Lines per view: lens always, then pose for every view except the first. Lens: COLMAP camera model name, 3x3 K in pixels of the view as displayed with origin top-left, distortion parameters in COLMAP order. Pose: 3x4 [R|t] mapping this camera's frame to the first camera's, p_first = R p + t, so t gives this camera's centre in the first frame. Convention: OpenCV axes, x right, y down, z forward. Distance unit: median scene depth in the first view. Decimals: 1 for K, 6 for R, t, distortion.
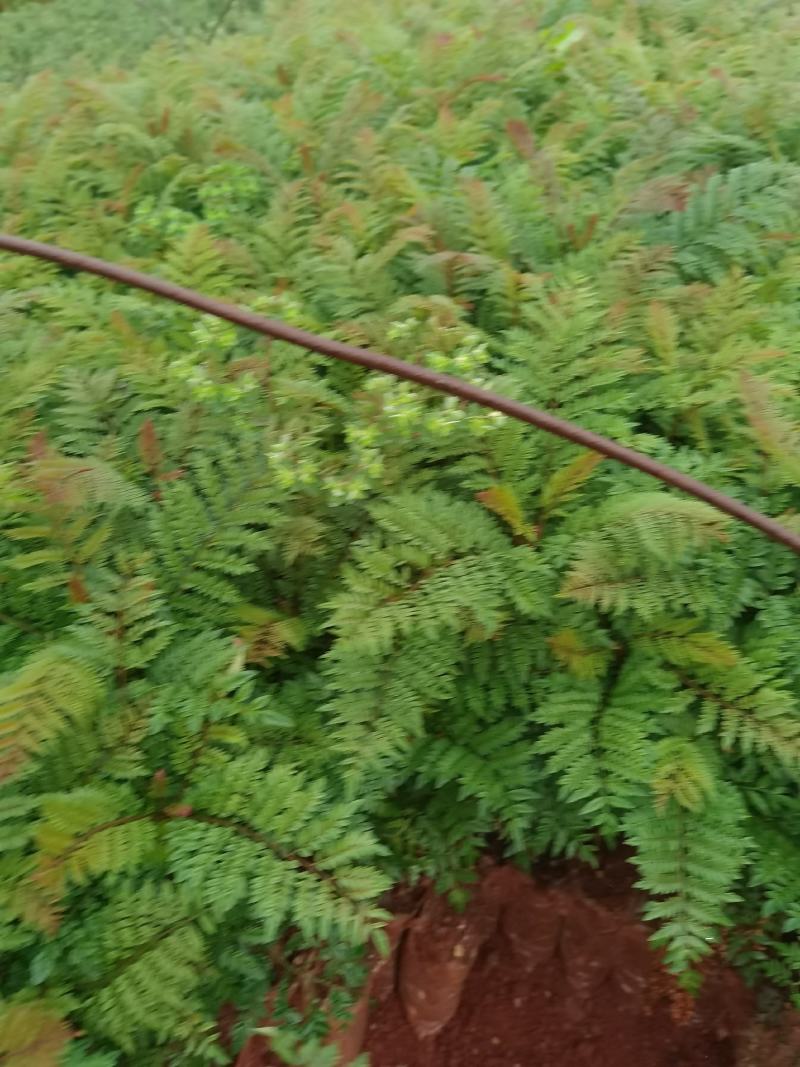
lens RADIAL K [[909.4, 0, 411.0], [0, 909.4, 544.8], [0, 0, 1]] dist [0.011895, -0.039277]
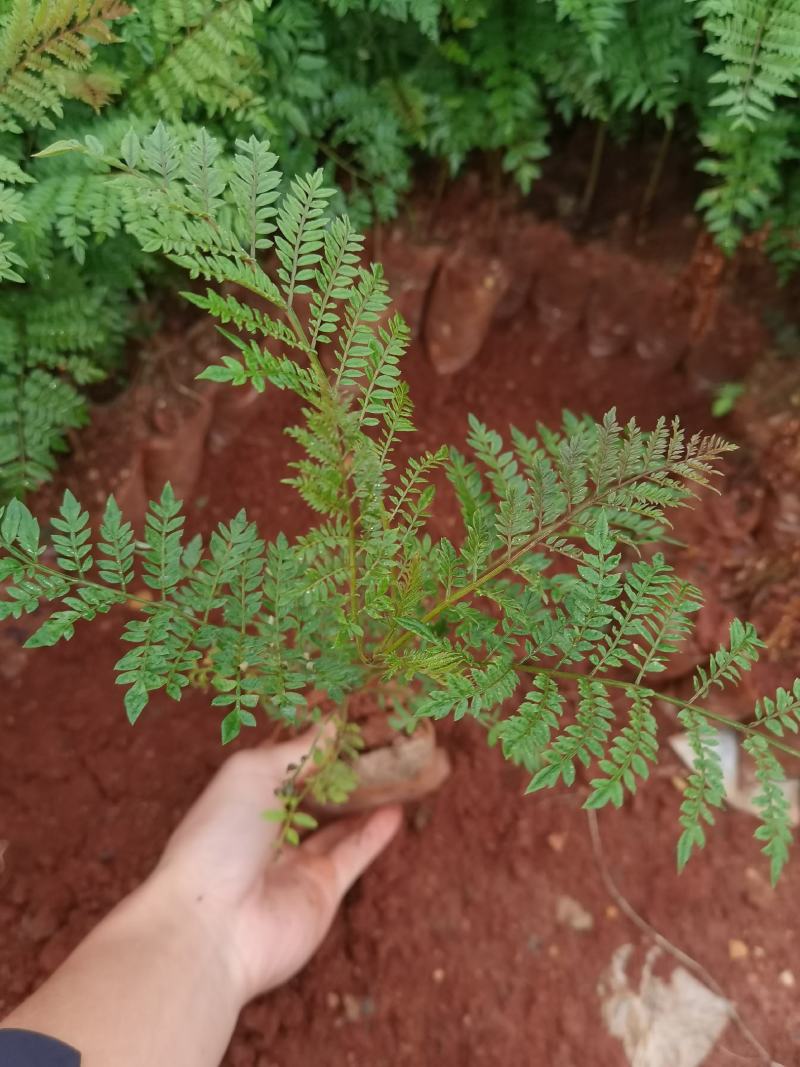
lens RADIAL K [[909.4, 0, 395.7], [0, 909.4, 530.2], [0, 0, 1]] dist [0.011895, -0.039277]
pose [[0.991577, 0.127832, -0.020854, 0.004994], [-0.110635, 0.919657, 0.376818, 0.320155], [0.067347, -0.371337, 0.926053, -0.050144]]
